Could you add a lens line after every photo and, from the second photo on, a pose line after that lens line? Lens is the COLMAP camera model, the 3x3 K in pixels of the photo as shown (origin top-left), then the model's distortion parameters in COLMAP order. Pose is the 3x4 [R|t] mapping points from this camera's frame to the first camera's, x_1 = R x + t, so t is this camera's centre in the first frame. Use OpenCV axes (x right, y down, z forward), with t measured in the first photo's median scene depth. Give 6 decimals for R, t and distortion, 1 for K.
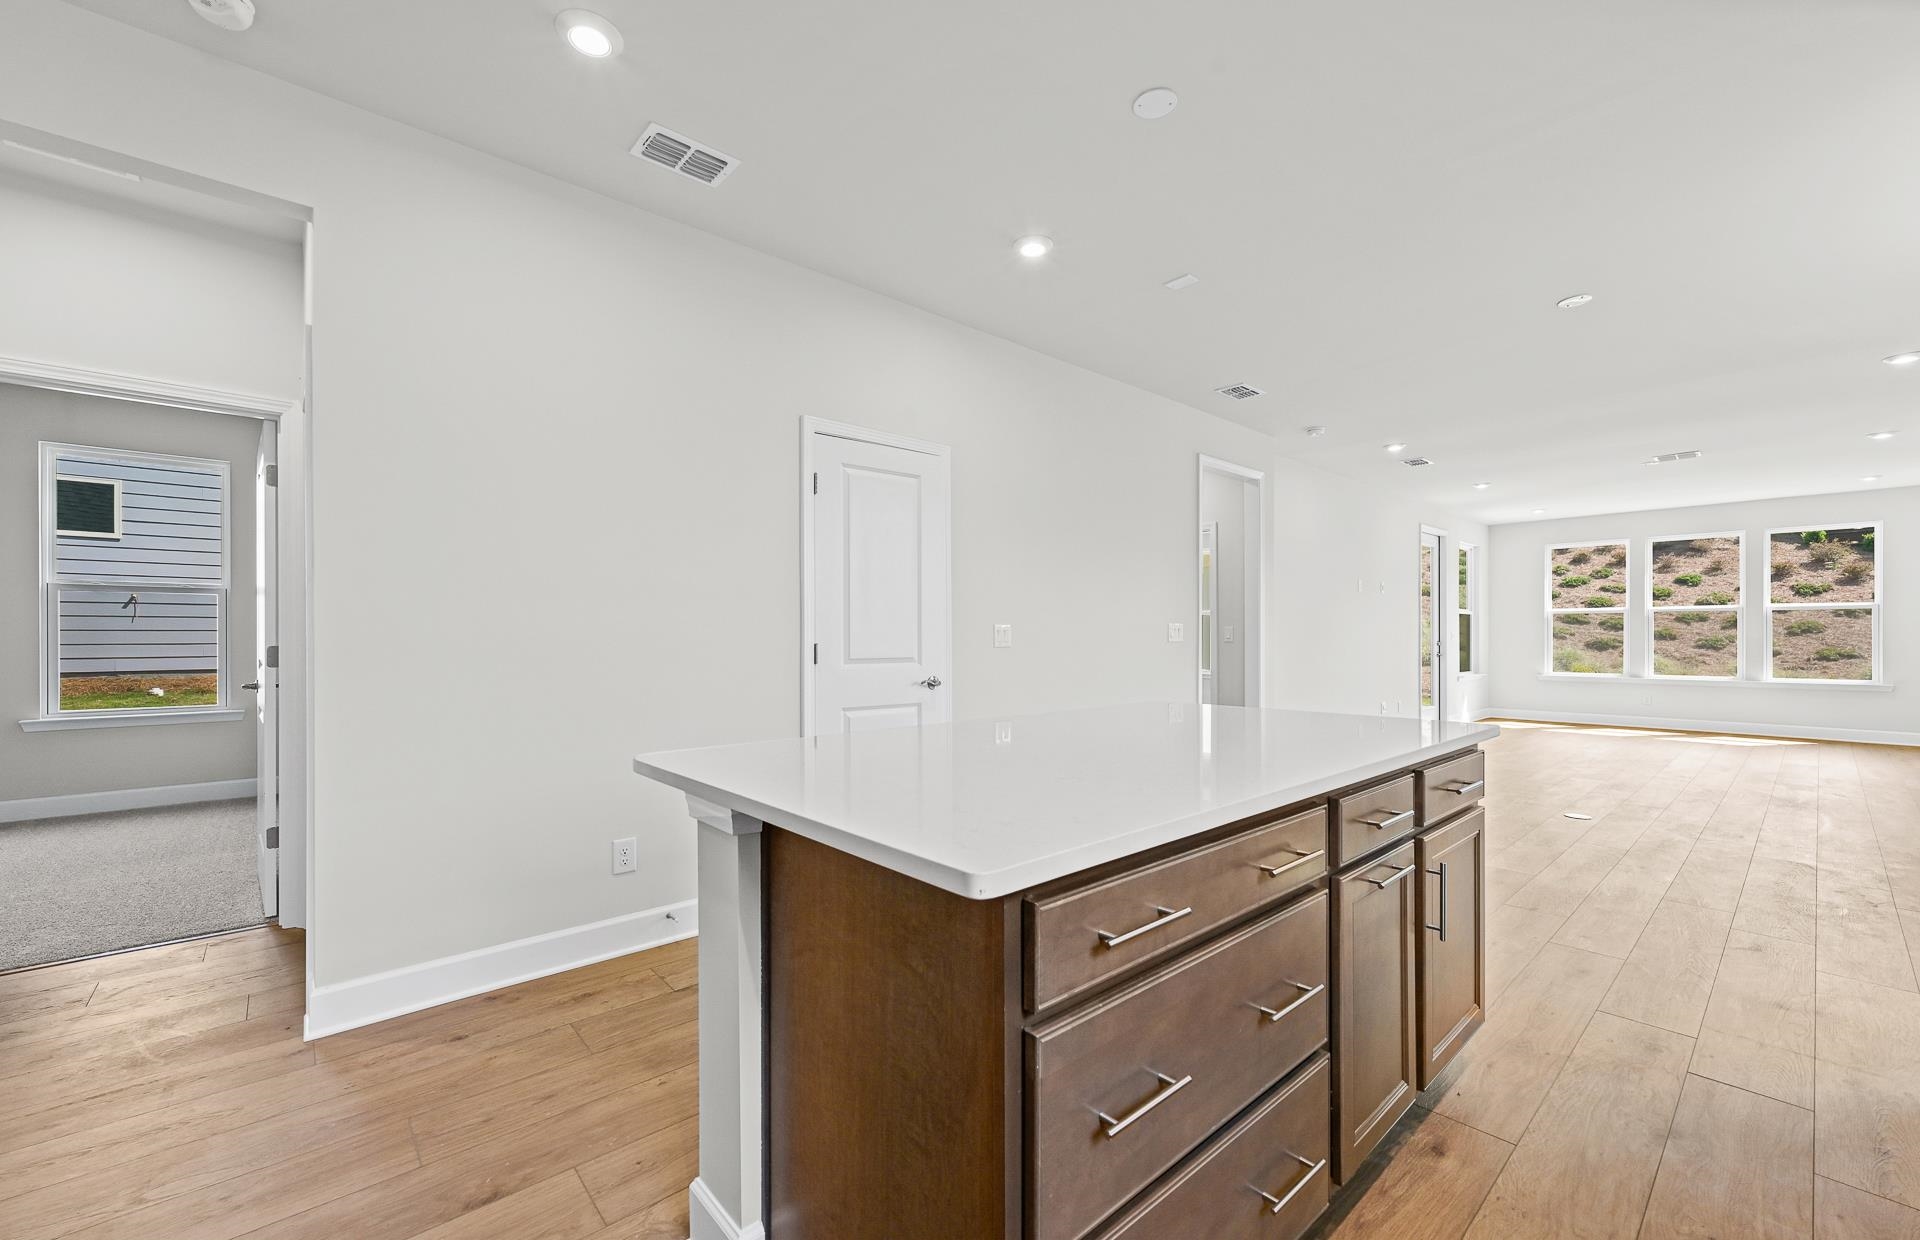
lens RADIAL K [[773.1, 0, 951.4], [0, 773.1, 626.3], [0, 0, 1]] dist [0.000582, 0.000239]
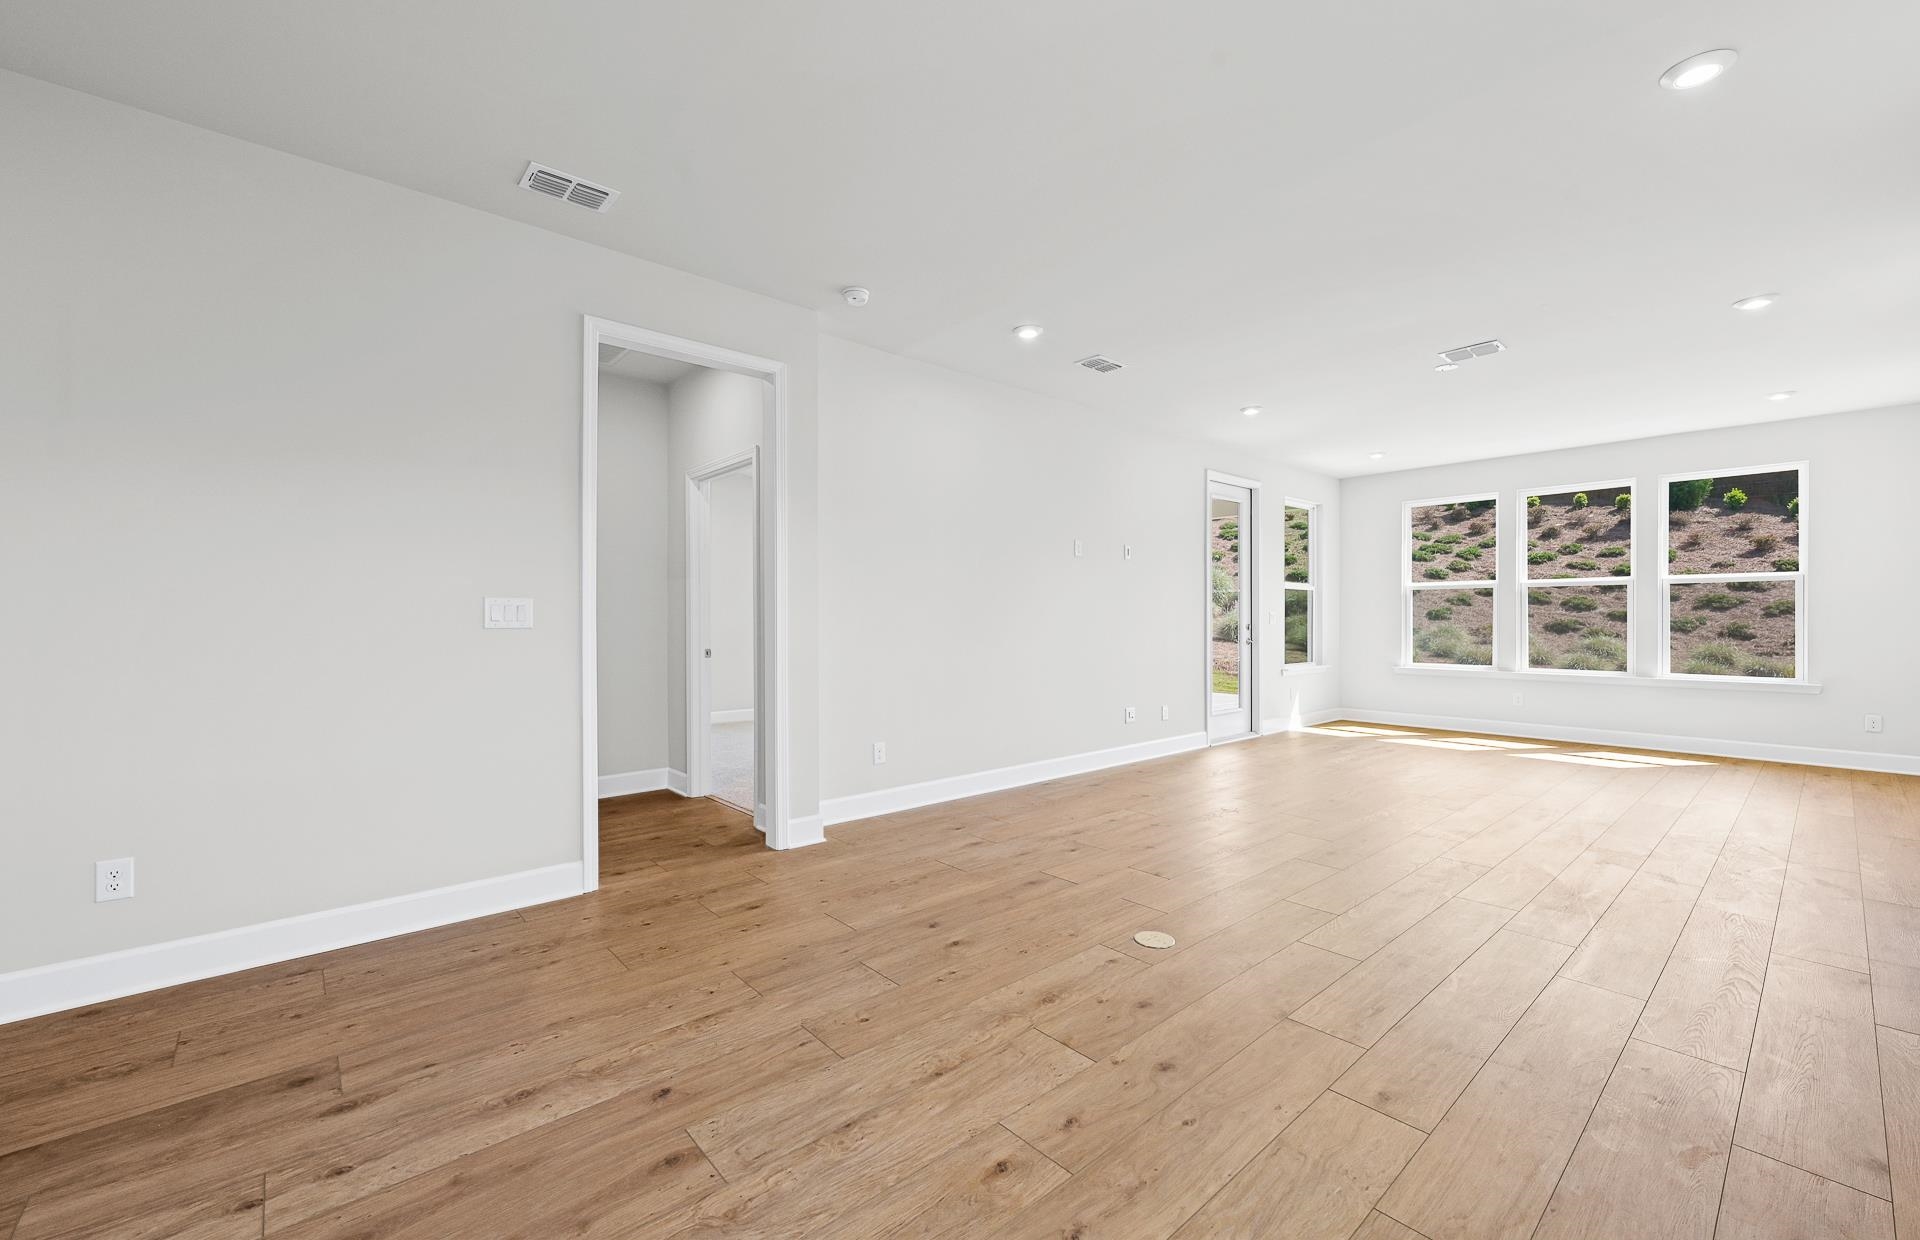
lens RADIAL K [[773.1, 0, 966.4], [0, 773.1, 617.8], [0, 0, 1]] dist [0.000582, 0.000239]
pose [[0.999999, 0.000549, -0.001189, 0.323702], [-0.000532, 0.999899, 0.014201, 0.001444], [0.001196, -0.014200, 0.999898, 0.210844]]
